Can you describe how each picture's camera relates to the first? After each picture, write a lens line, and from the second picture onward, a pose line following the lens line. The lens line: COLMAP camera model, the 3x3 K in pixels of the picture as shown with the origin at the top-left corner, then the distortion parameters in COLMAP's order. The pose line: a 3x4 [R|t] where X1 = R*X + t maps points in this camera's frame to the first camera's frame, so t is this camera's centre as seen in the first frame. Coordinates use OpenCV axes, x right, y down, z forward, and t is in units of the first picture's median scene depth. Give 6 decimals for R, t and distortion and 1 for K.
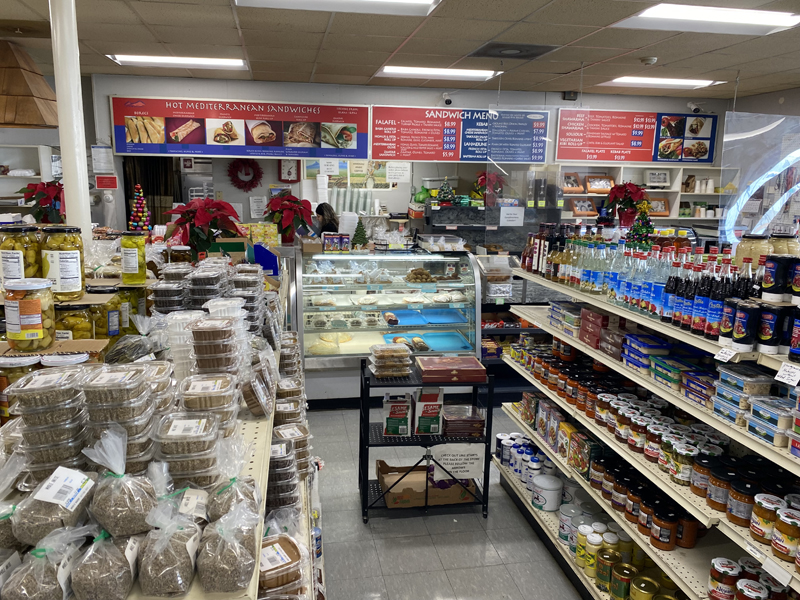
lens RADIAL K [[613.2, 0, 391.5], [0, 613.2, 300.7], [0, 0, 1]] dist [0.025064, -0.030192]
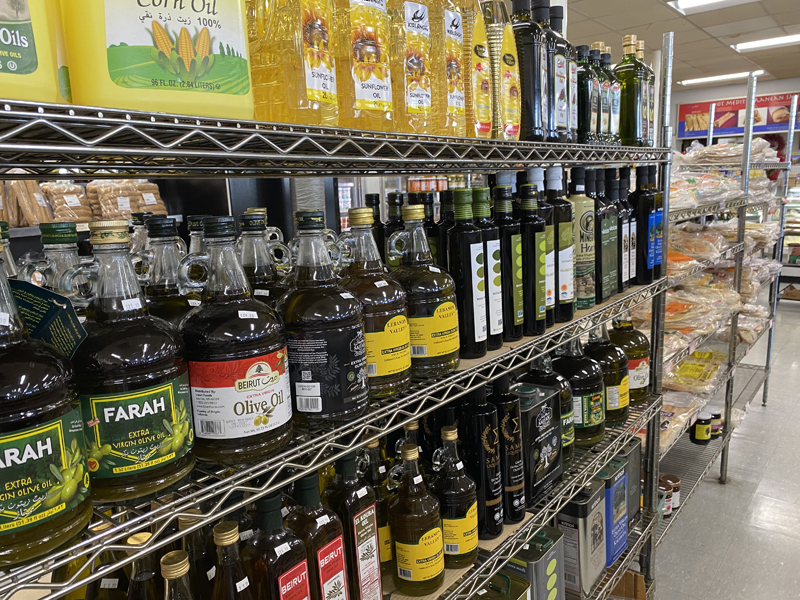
lens RADIAL K [[613.2, 0, 400.8], [0, 613.2, 298.0], [0, 0, 1]] dist [0.025064, -0.030192]
pose [[0.661209, 0.098693, -0.743682, 0.308242], [-0.097260, 0.994220, 0.045467, 0.169811], [0.743870, 0.042267, 0.666986, -0.589446]]
